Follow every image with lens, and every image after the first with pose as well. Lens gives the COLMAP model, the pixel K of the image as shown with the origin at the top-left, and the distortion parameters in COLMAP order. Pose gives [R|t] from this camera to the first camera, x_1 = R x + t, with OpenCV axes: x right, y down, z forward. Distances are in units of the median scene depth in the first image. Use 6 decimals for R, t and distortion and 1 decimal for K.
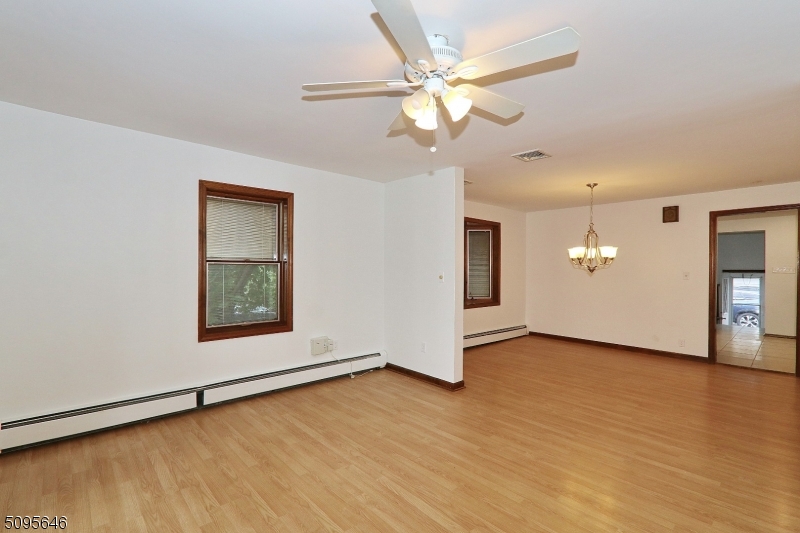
lens RADIAL K [[368.6, 0, 391.7], [0, 368.6, 263.3], [0, 0, 1]] dist [0.008106, -0.001137]
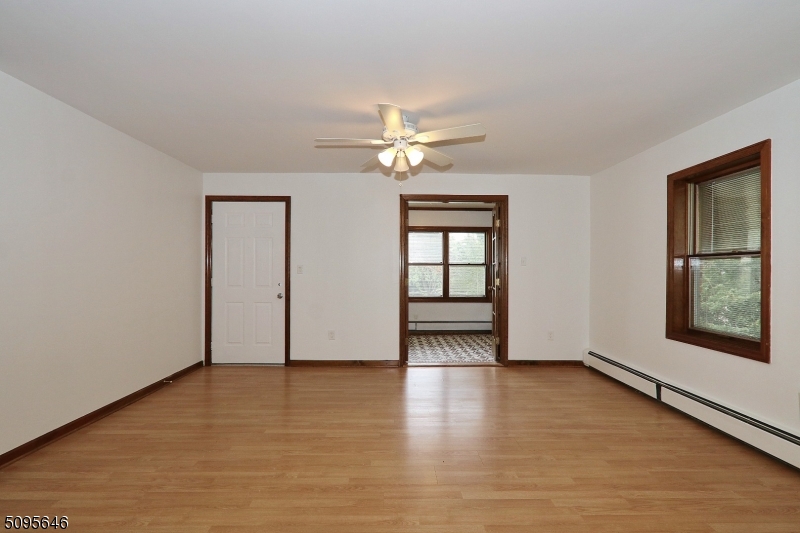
lens RADIAL K [[368.6, 0, 395.5], [0, 368.6, 269.1], [0, 0, 1]] dist [0.008106, -0.001137]
pose [[-0.659838, -0.011683, -0.751317, 0.499181], [0.005466, 0.999778, -0.020347, 0.030456], [0.751388, -0.017533, -0.659628, 0.780054]]
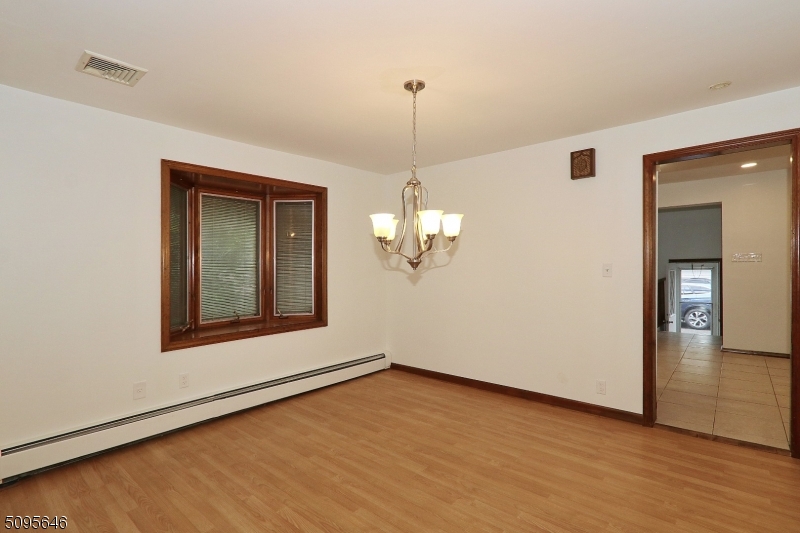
lens RADIAL K [[389.5, 0, 395.3], [0, 389.5, 265.7], [0, 0, 1]] dist [-0.001107, 0.001287]
pose [[0.993558, -0.021541, 0.111262, 0.459604], [0.019823, 0.999667, 0.016524, 0.011805], [-0.111581, -0.014212, 0.993654, 0.500712]]
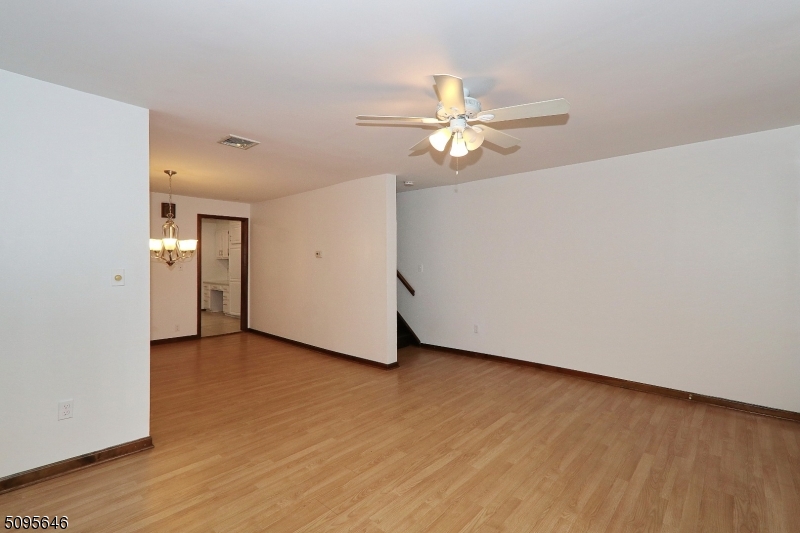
lens RADIAL K [[368.6, 0, 396.8], [0, 368.6, 264.5], [0, 0, 1]] dist [0.008106, -0.001137]
pose [[-0.099587, -0.012167, 0.994954, -0.446588], [-0.019358, 0.999760, 0.010288, -0.000078], [-0.994841, -0.018236, -0.099798, 0.521005]]
